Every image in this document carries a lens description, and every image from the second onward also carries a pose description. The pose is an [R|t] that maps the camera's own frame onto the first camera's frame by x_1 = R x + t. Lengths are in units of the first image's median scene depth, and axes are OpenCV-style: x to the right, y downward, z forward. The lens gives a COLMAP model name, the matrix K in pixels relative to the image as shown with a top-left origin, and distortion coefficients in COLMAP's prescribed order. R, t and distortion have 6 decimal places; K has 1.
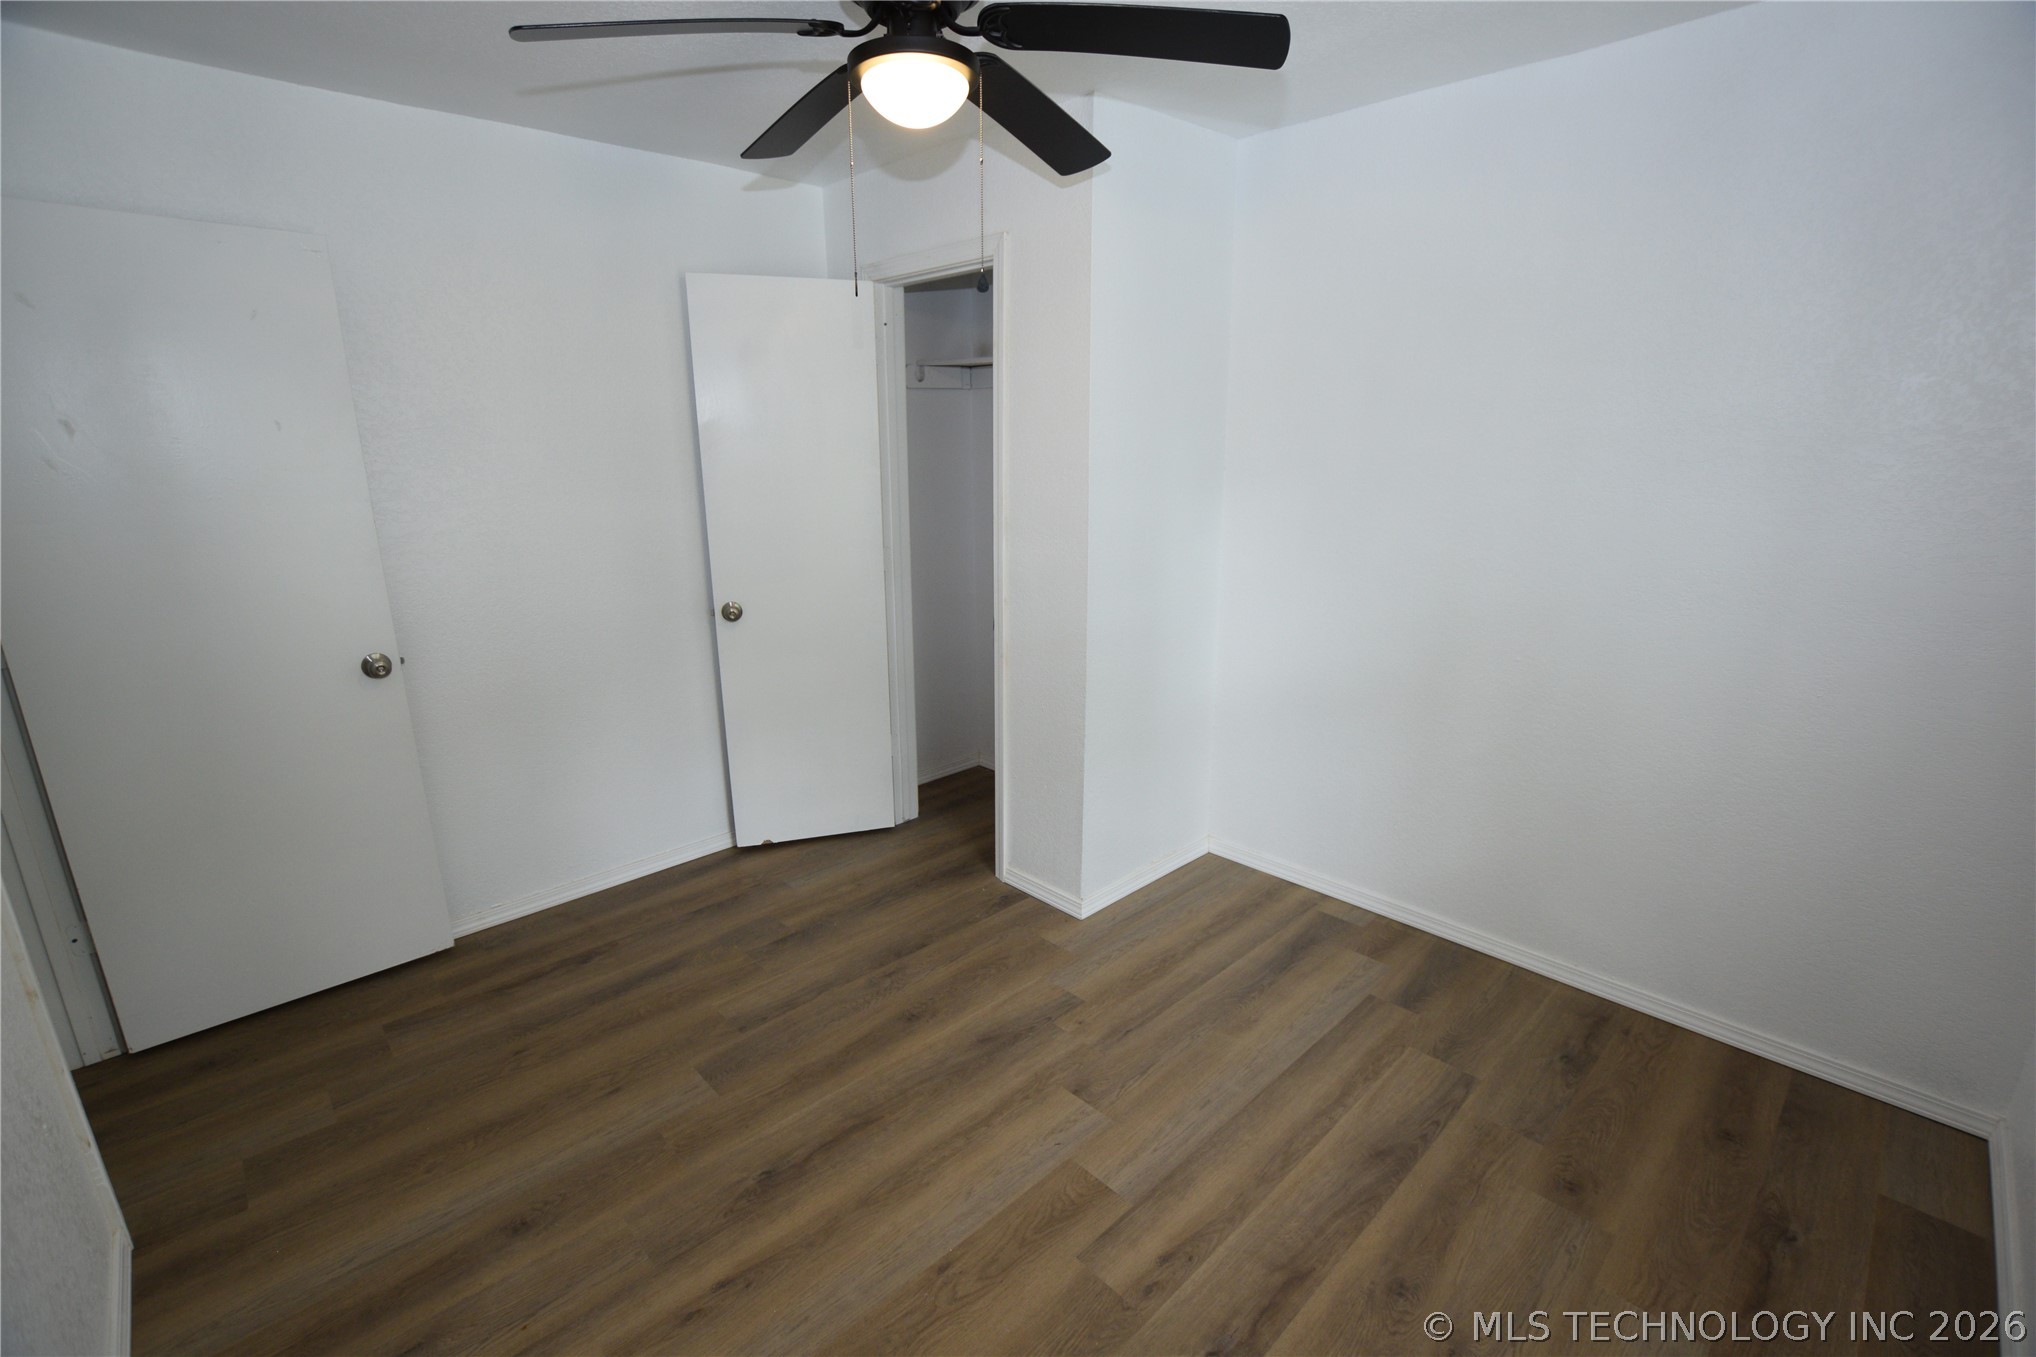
lens RADIAL K [[895.4, 0, 1026.8], [0, 895.4, 685.4], [0, 0, 1]] dist [-0.032932, 0.007491]
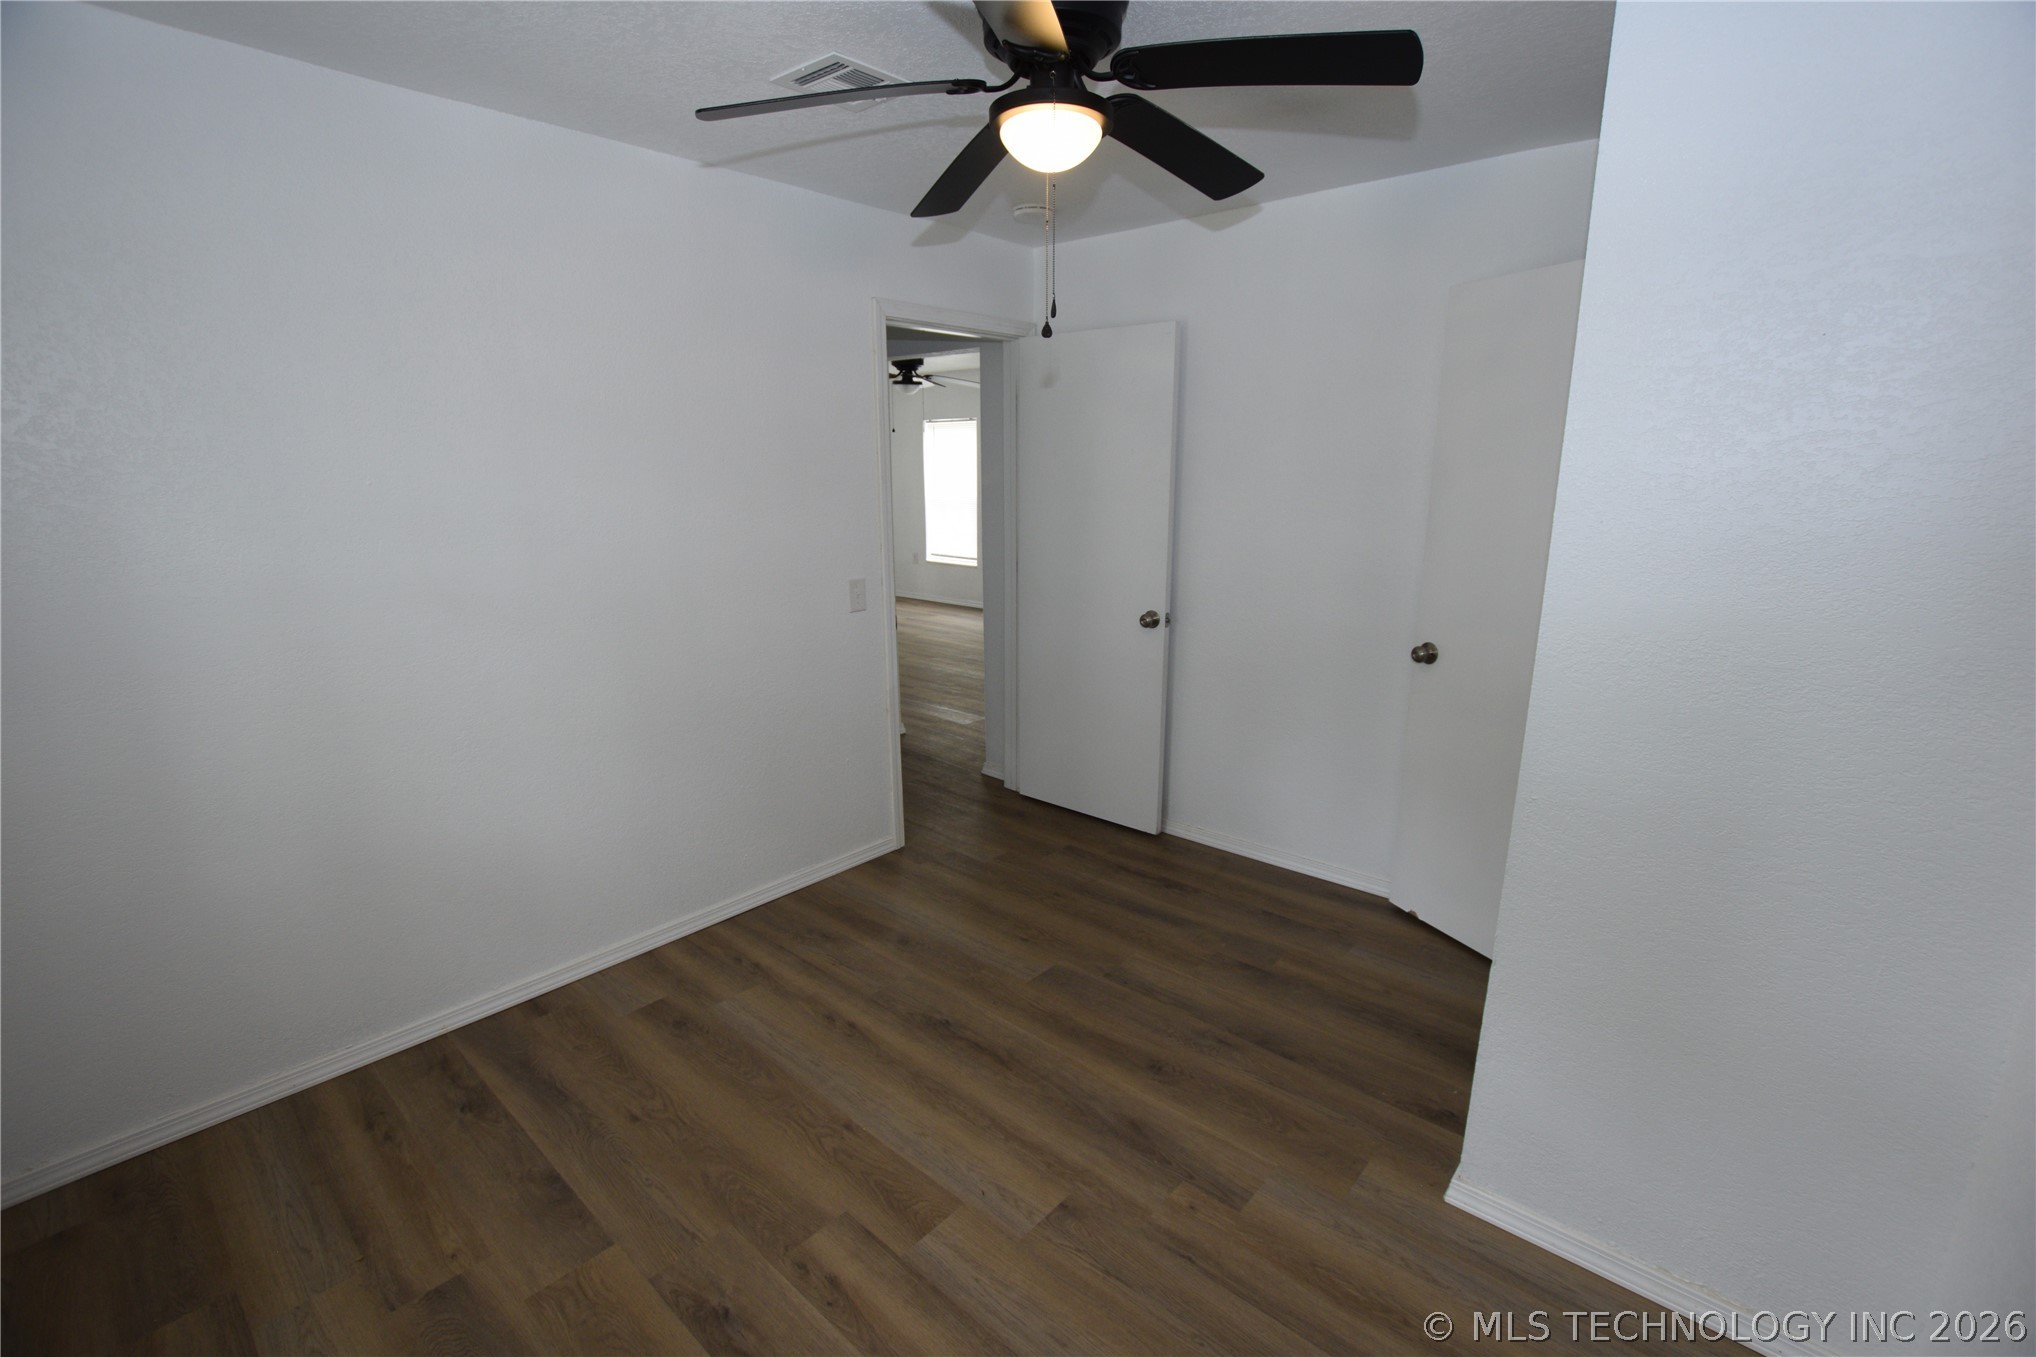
lens RADIAL K [[898.2, 0, 1025.6], [0, 898.2, 683.1], [0, 0, 1]] dist [-0.027973, 0.001331]
pose [[0.083052, 0.237838, -0.967748, 0.779279], [-0.262952, 0.941917, 0.208923, -0.202135], [0.961228, 0.237120, 0.140768, 0.719534]]
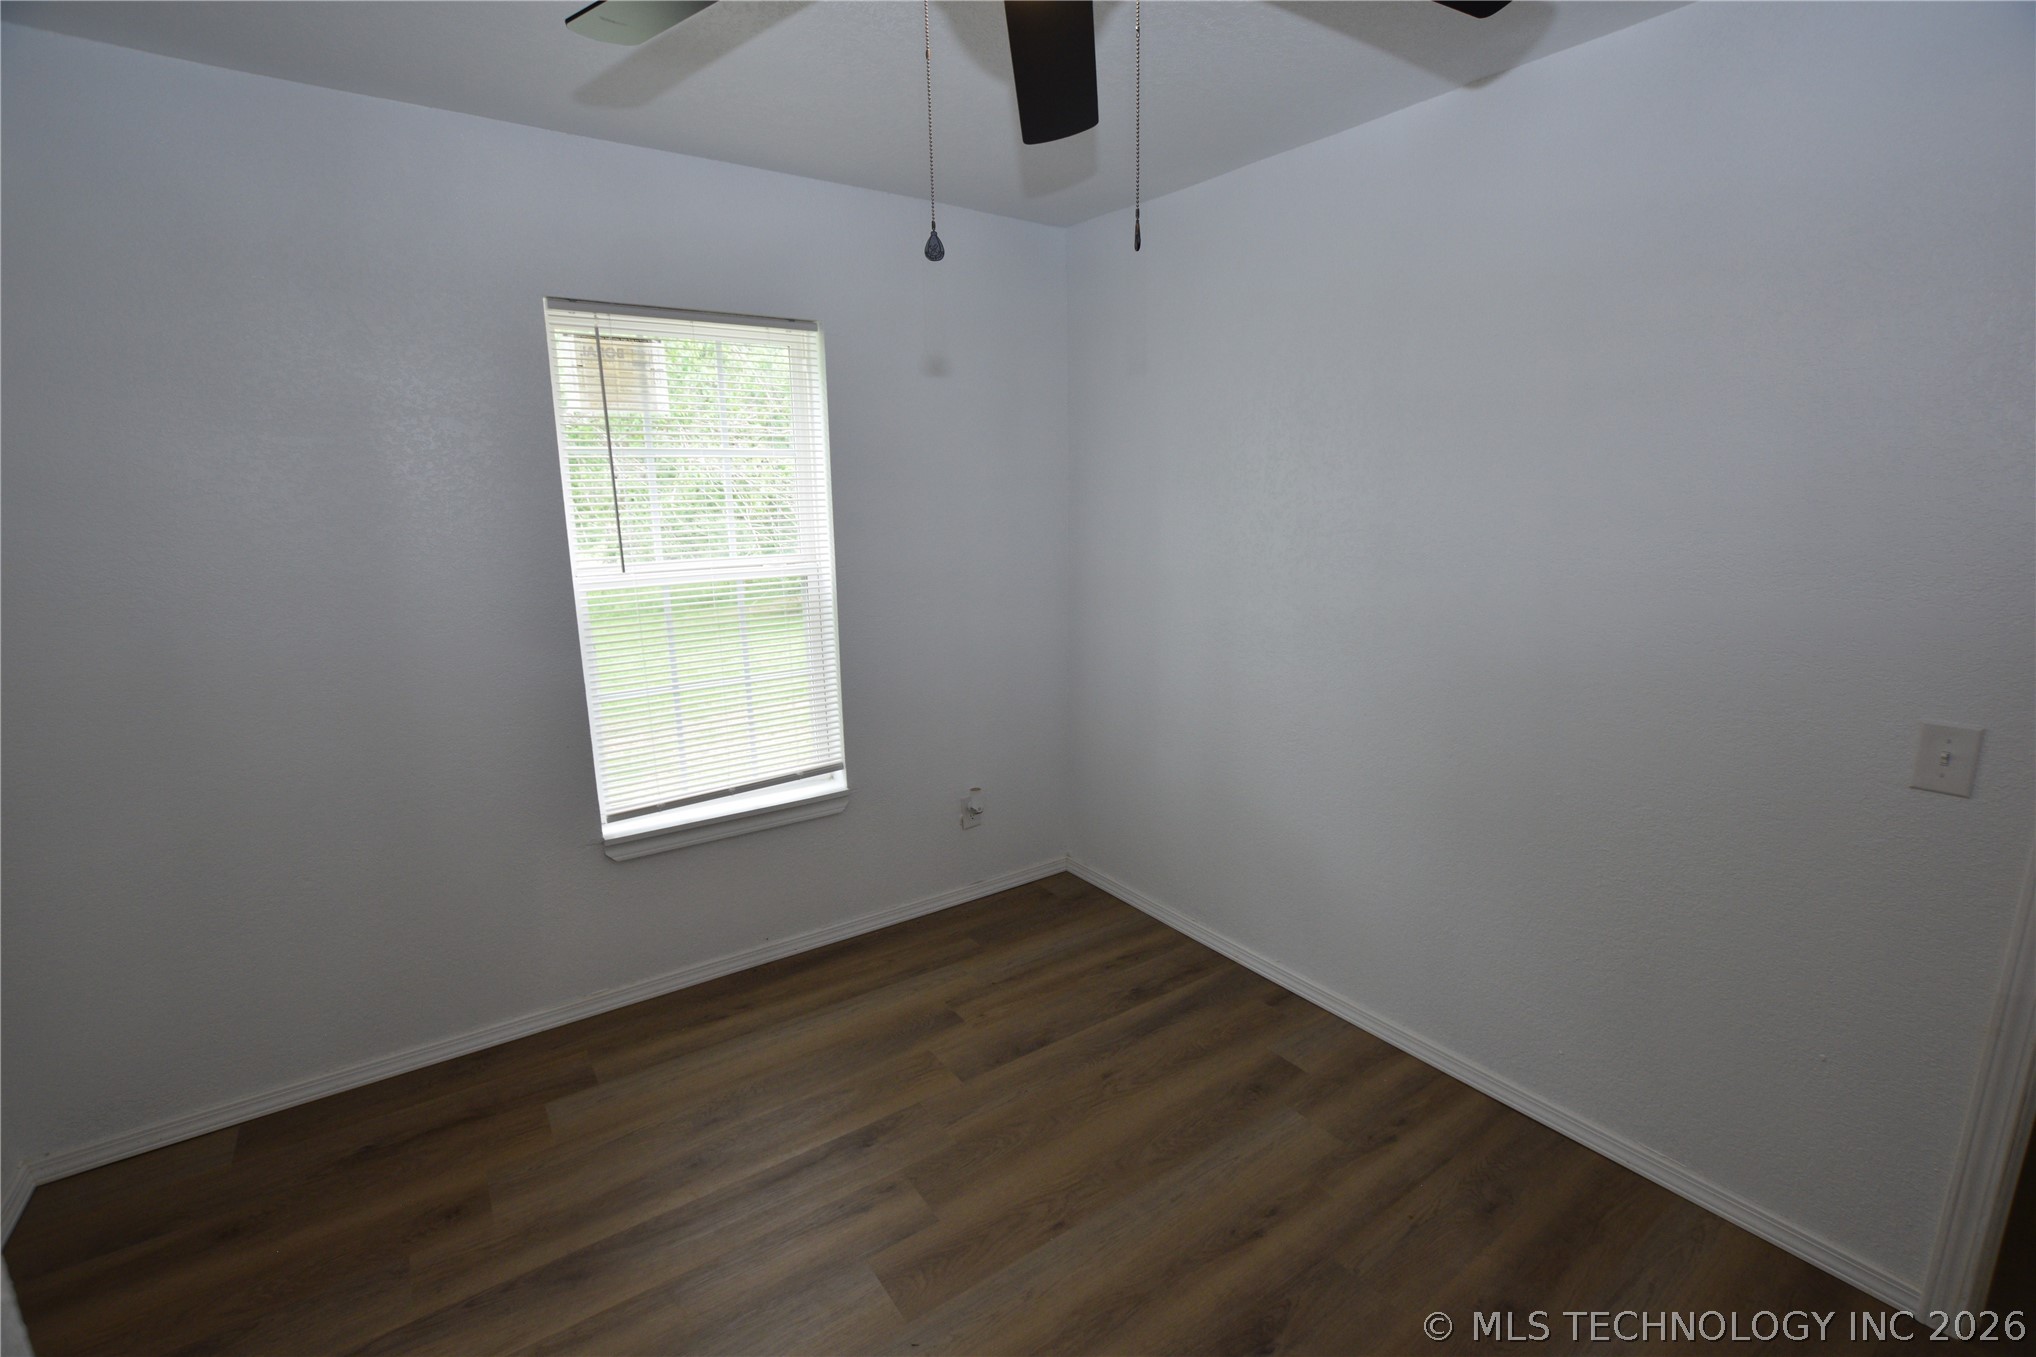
lens RADIAL K [[898.2, 0, 1025.6], [0, 898.2, 683.1], [0, 0, 1]] dist [-0.027973, 0.001331]
pose [[-0.988762, -0.014414, 0.148800, -0.164576], [0.056043, 0.887015, 0.458327, -0.359997], [-0.138594, 0.461516, -0.876239, 1.311761]]
